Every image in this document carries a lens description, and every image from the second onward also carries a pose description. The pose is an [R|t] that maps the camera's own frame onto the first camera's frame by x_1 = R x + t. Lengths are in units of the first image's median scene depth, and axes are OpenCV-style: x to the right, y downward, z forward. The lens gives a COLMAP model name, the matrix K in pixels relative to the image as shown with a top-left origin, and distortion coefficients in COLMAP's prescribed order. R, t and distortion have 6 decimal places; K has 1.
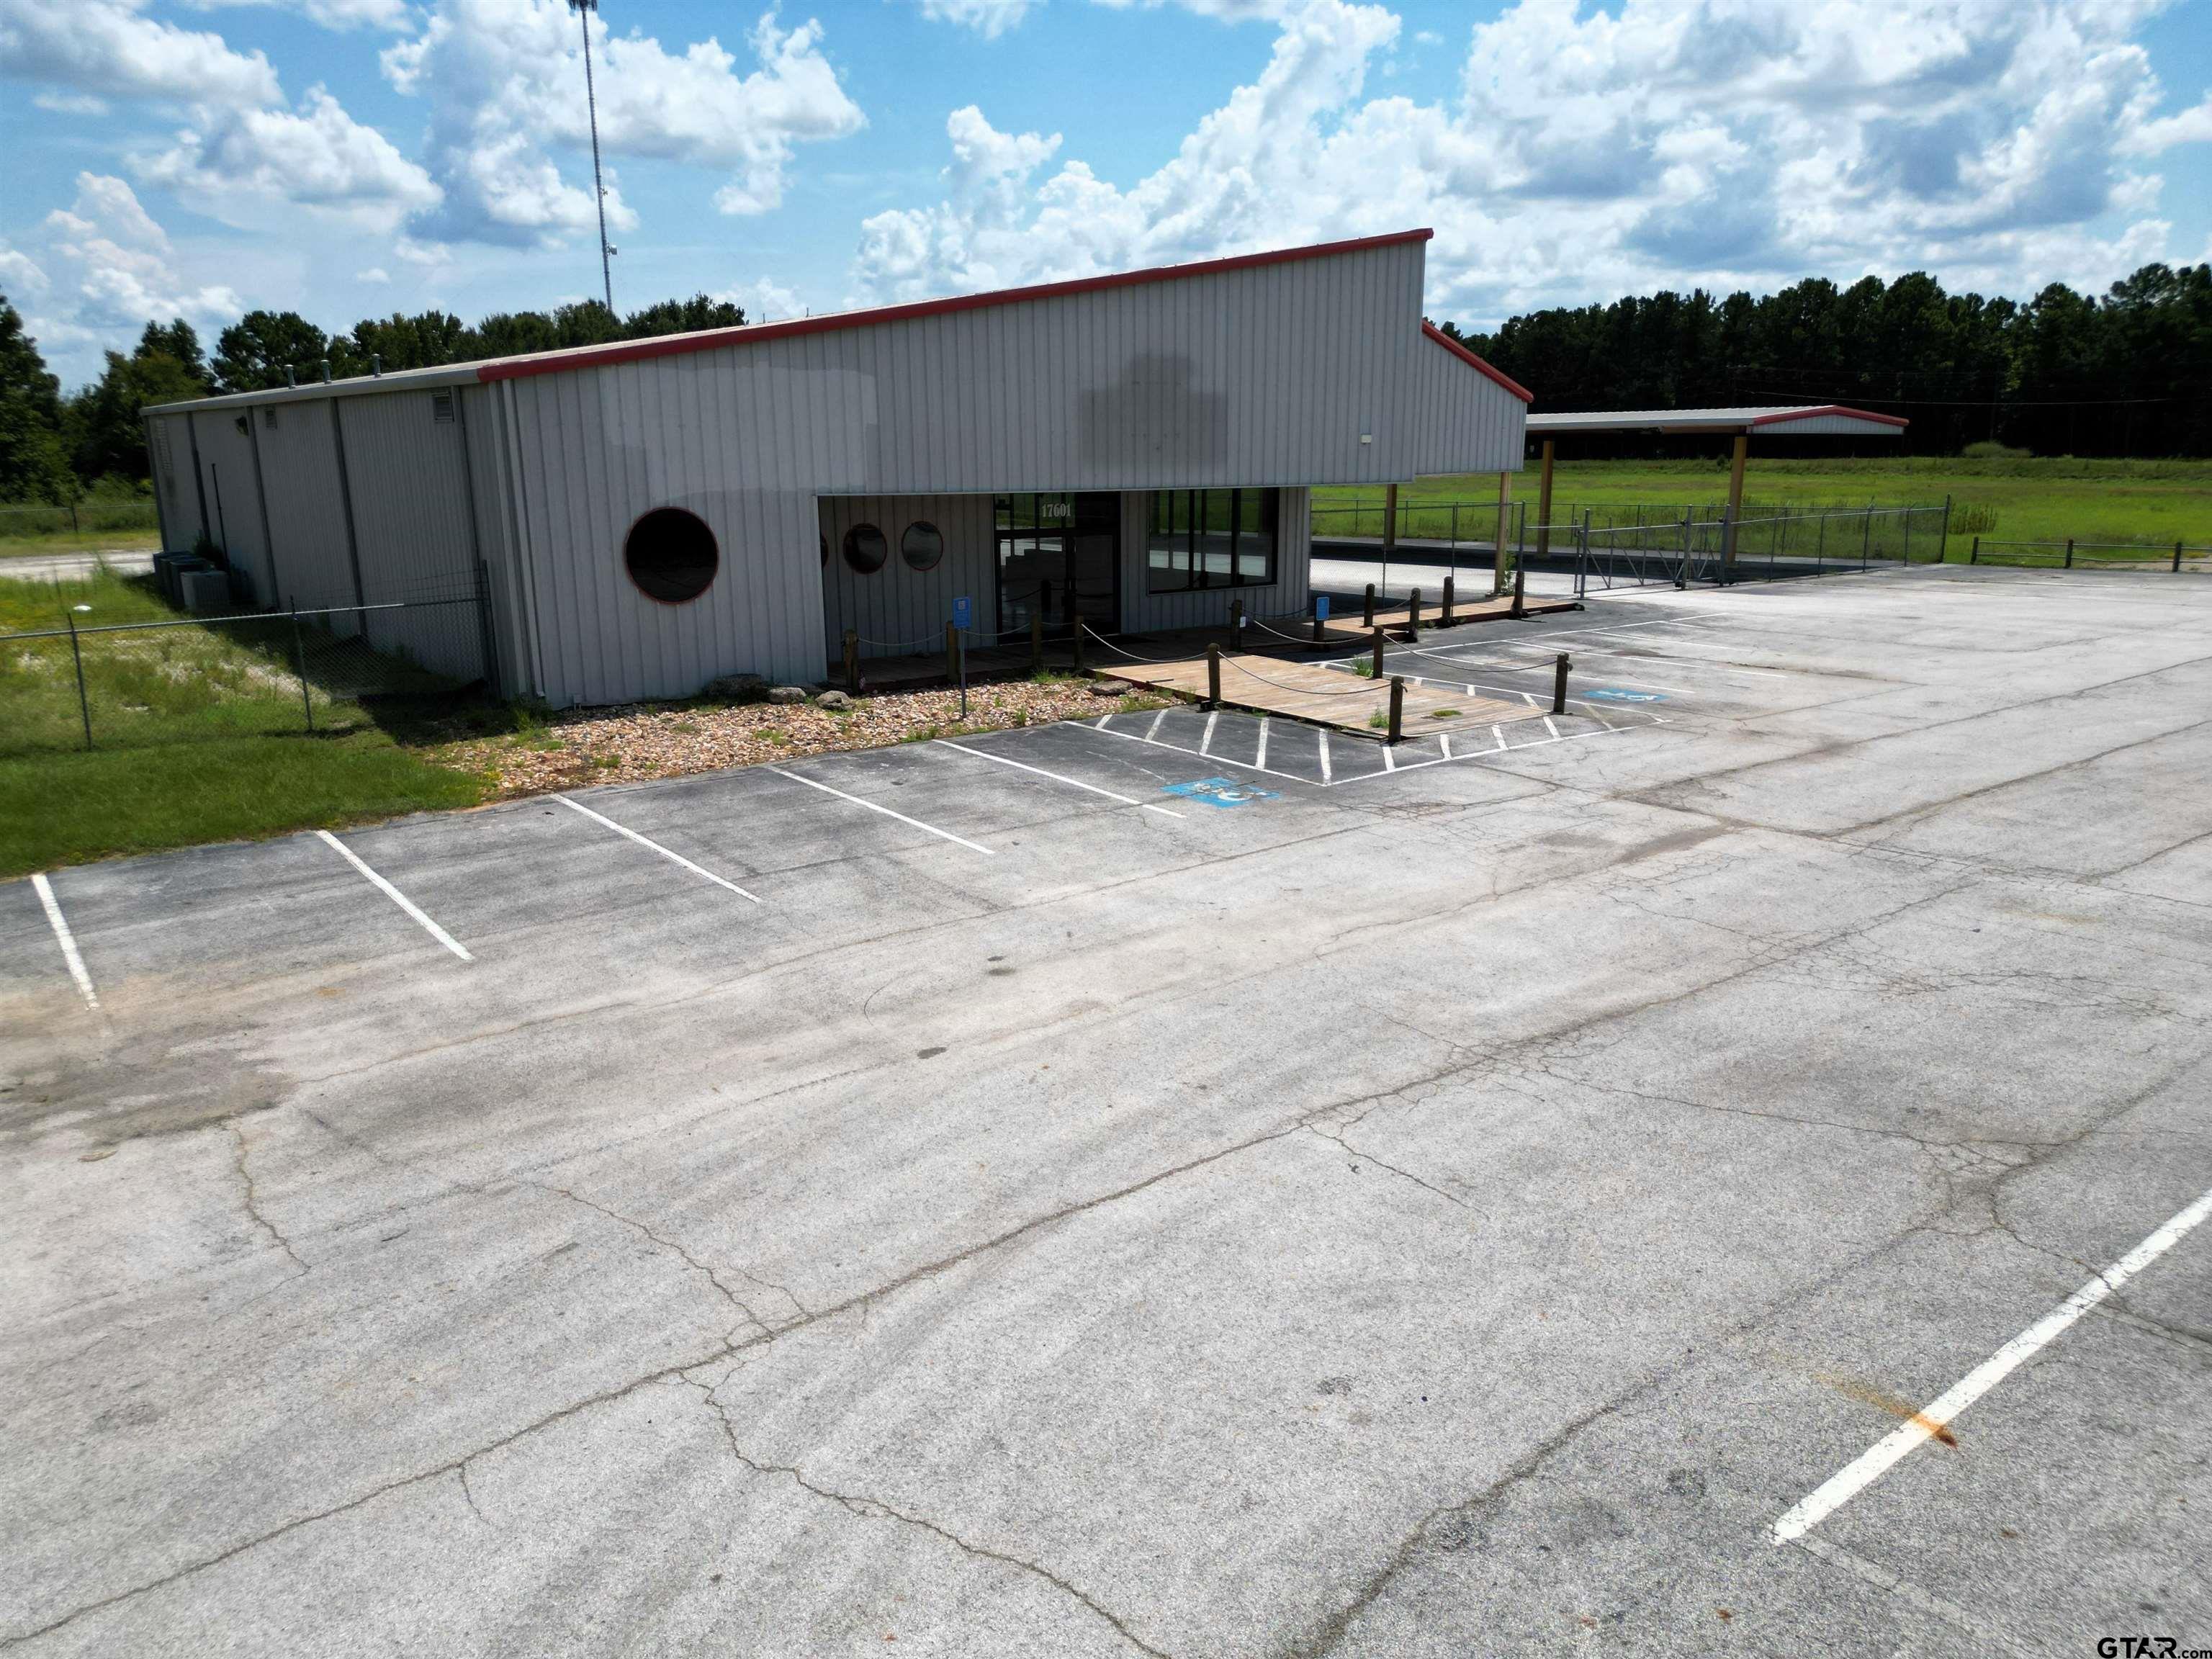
lens RADIAL K [[1555.1, 0, 1106.0], [0, 1555.1, 829.5], [0, 0, 1]] dist [0.072927, -0.070049]
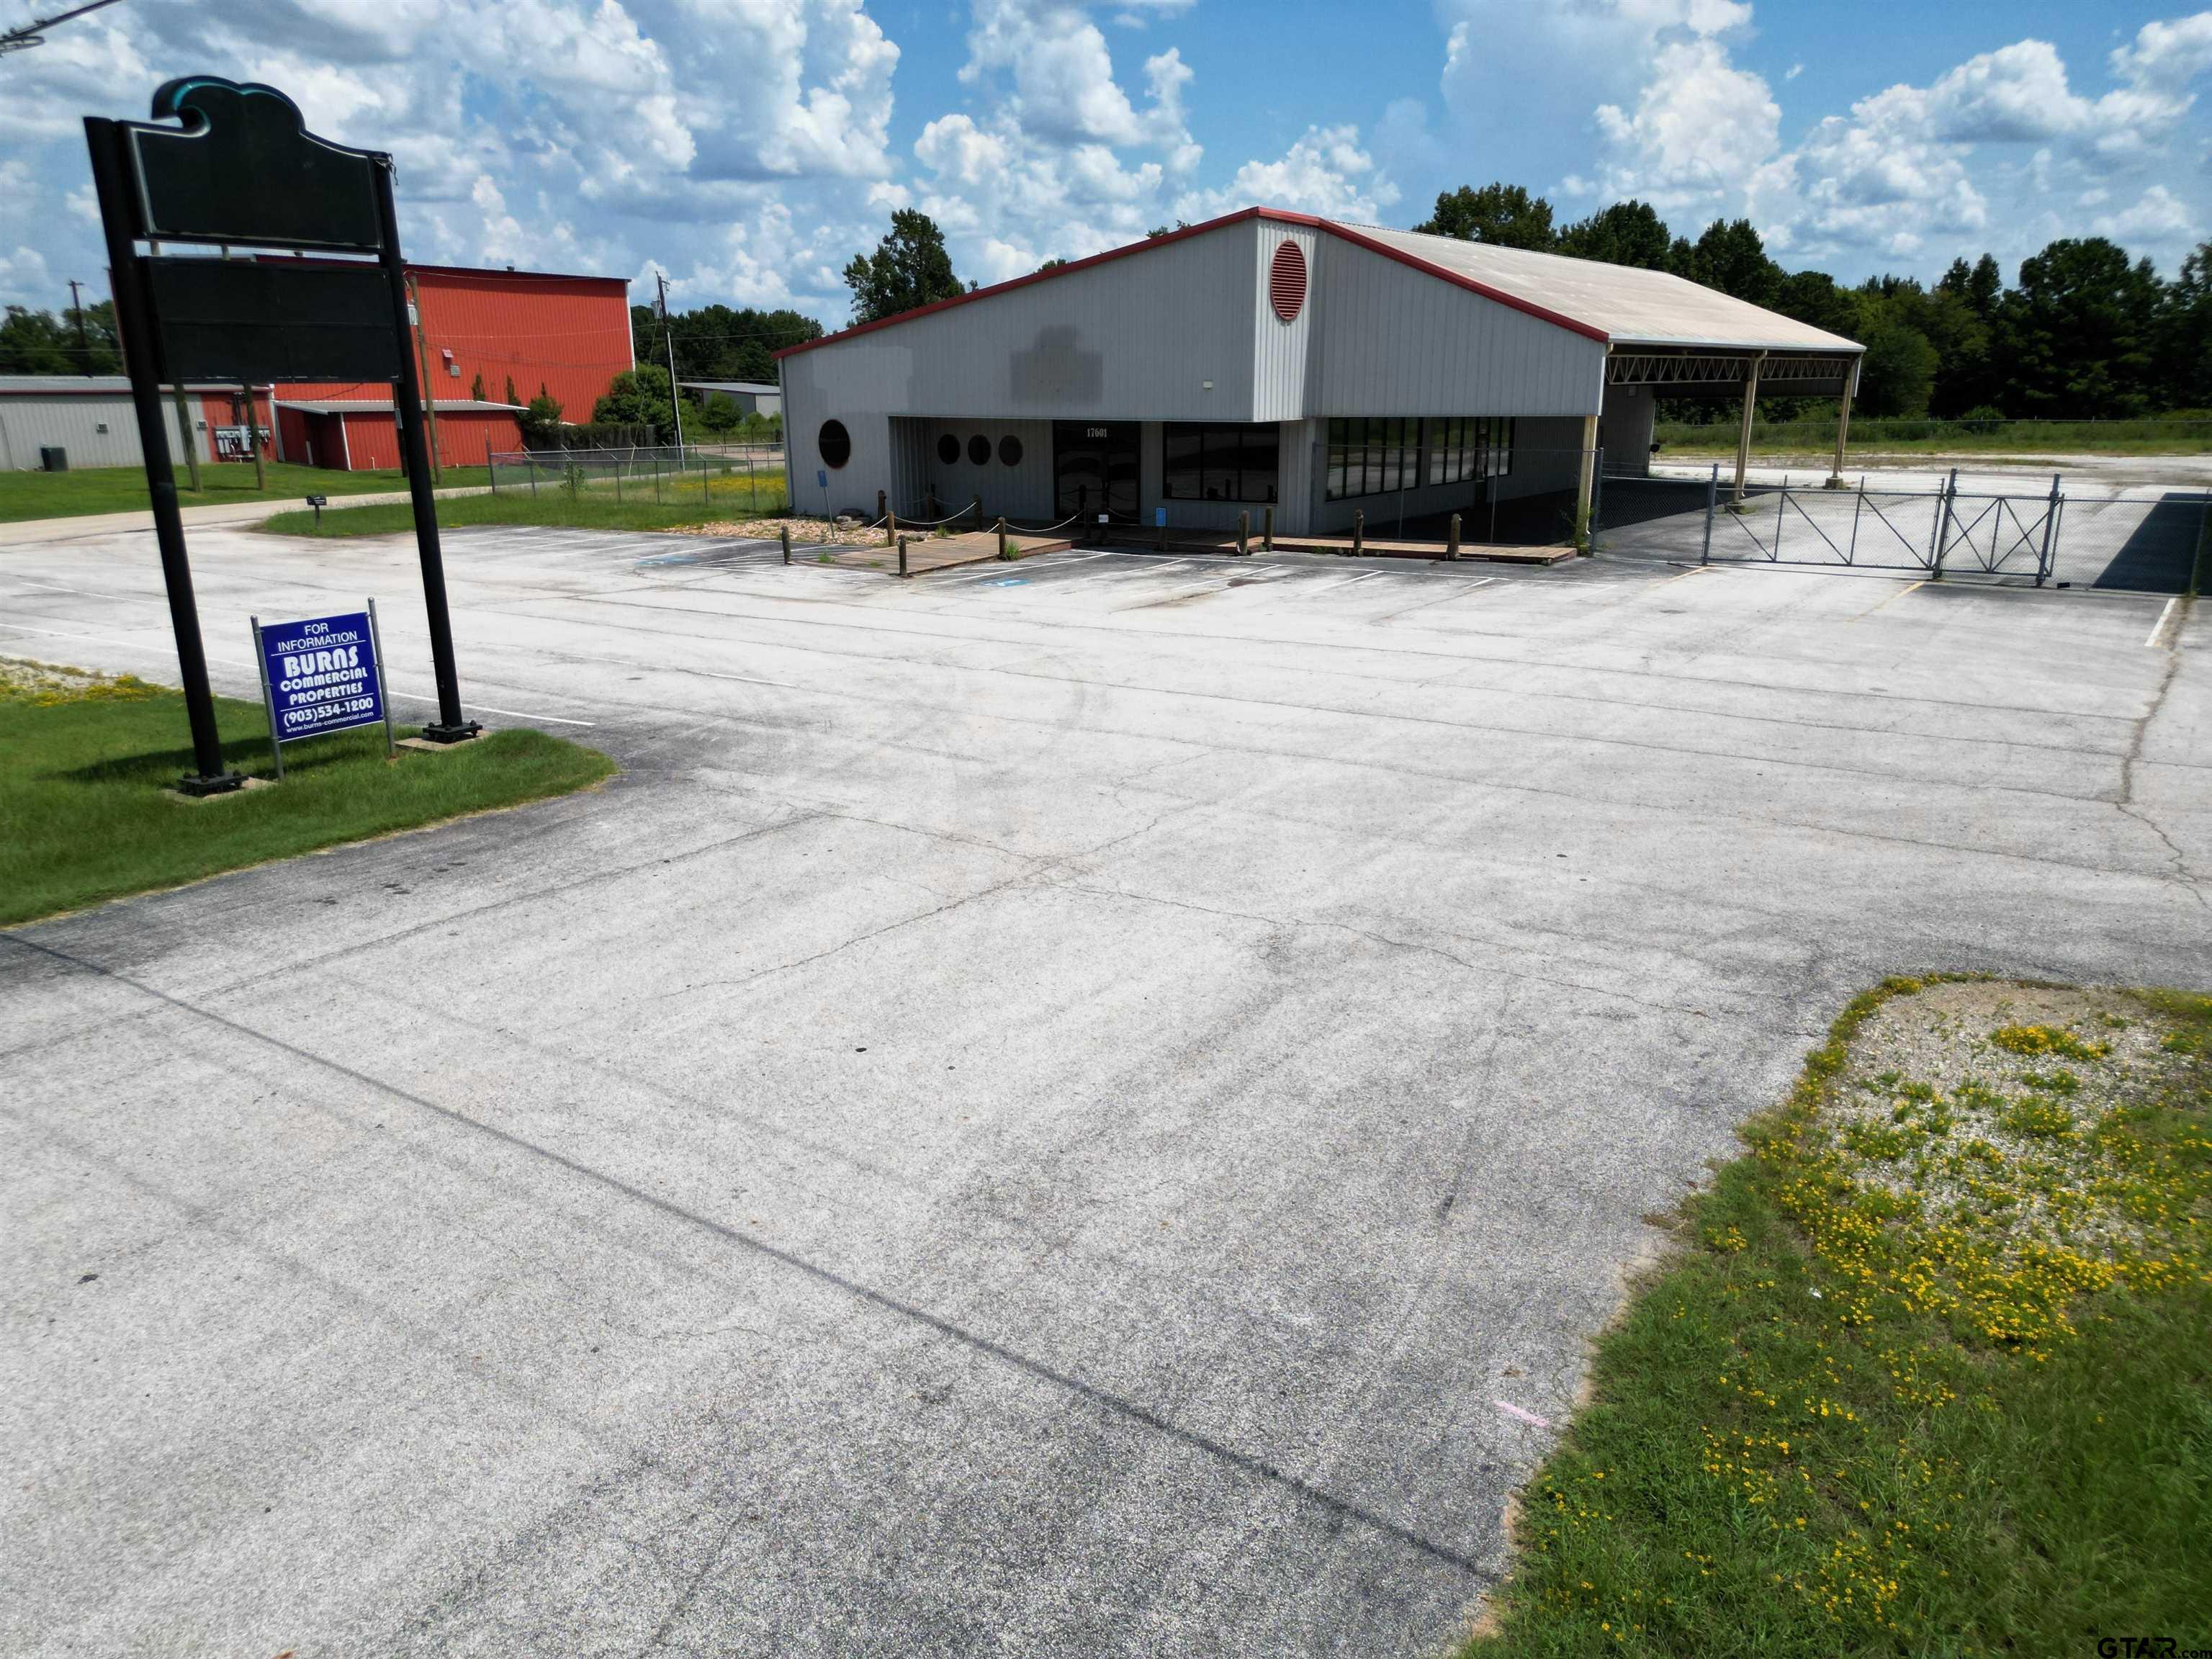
lens RADIAL K [[1555.1, 0, 1106.0], [0, 1555.1, 829.5], [0, 0, 1]] dist [0.072927, -0.070049]
pose [[0.302088, 0.264813, -0.915760, 1.476853], [-0.222099, 0.953757, 0.202535, -0.155148], [0.927046, 0.142206, 0.346933, 0.576931]]
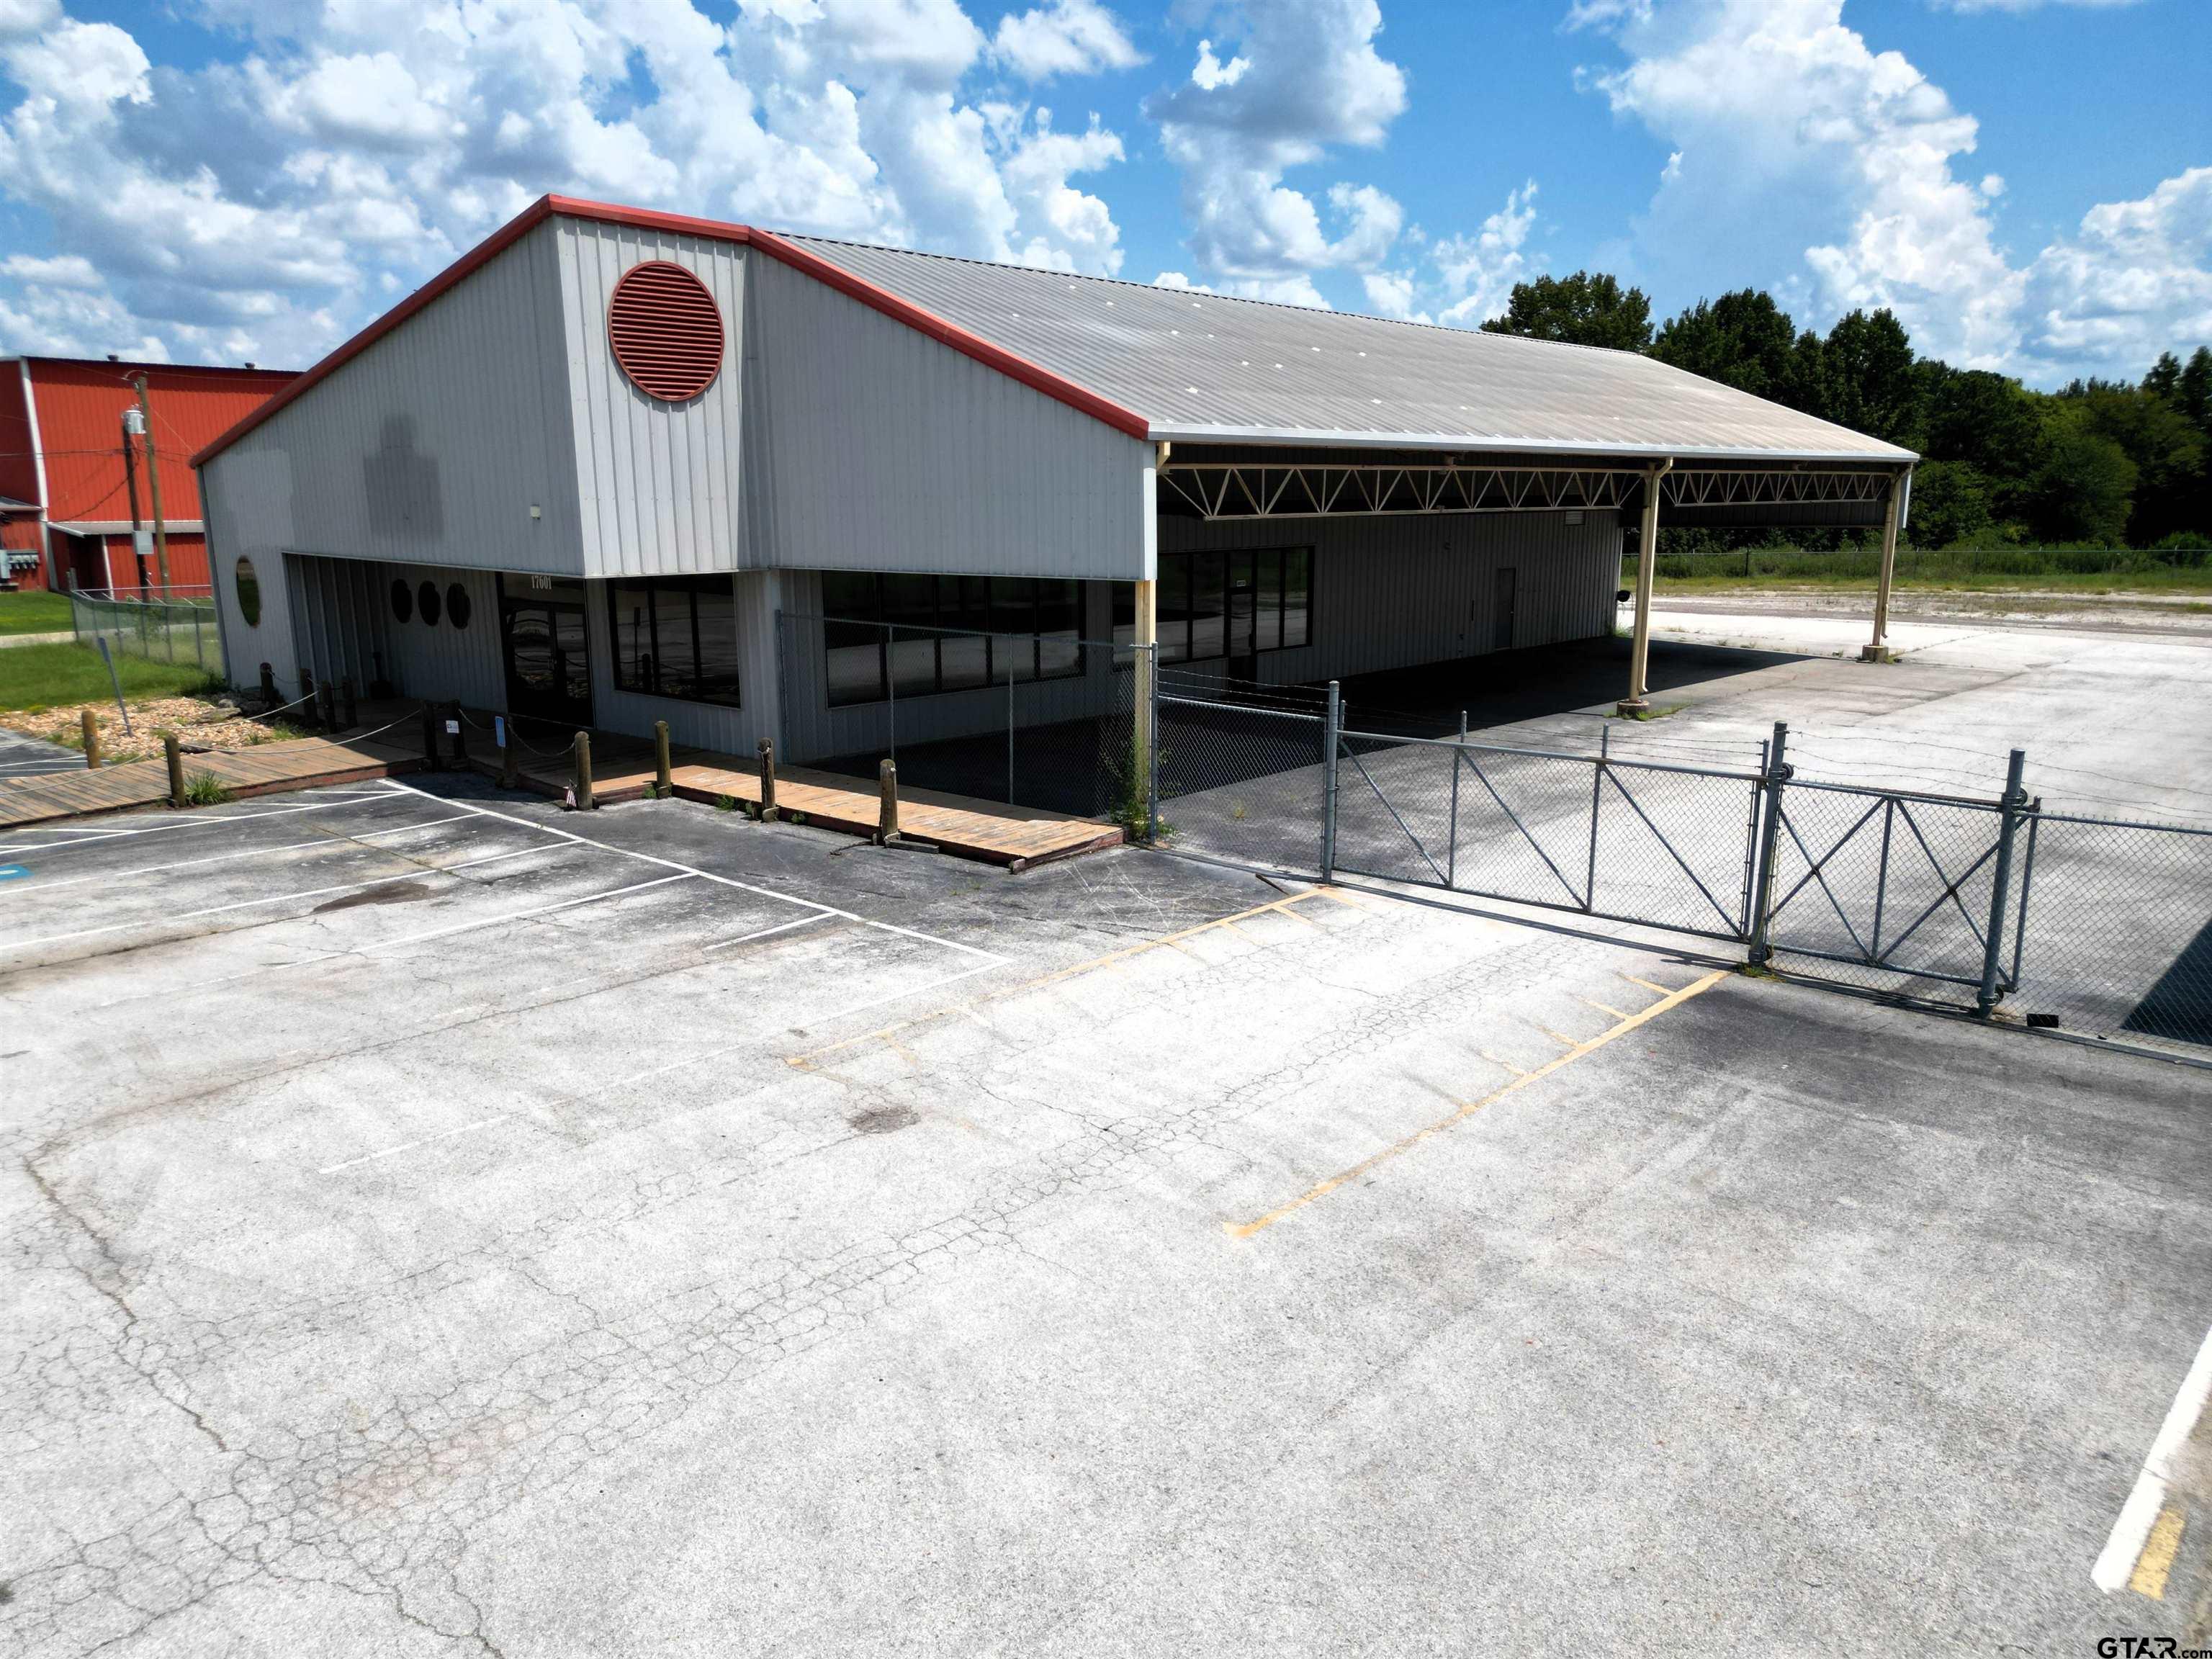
lens RADIAL K [[1555.1, 0, 1106.0], [0, 1555.1, 829.5], [0, 0, 1]] dist [0.072927, -0.070049]
pose [[0.181199, 0.208077, -0.961182, 0.986357], [-0.229044, 0.959413, 0.164516, -0.309535], [0.956402, 0.190343, 0.221504, 1.202438]]
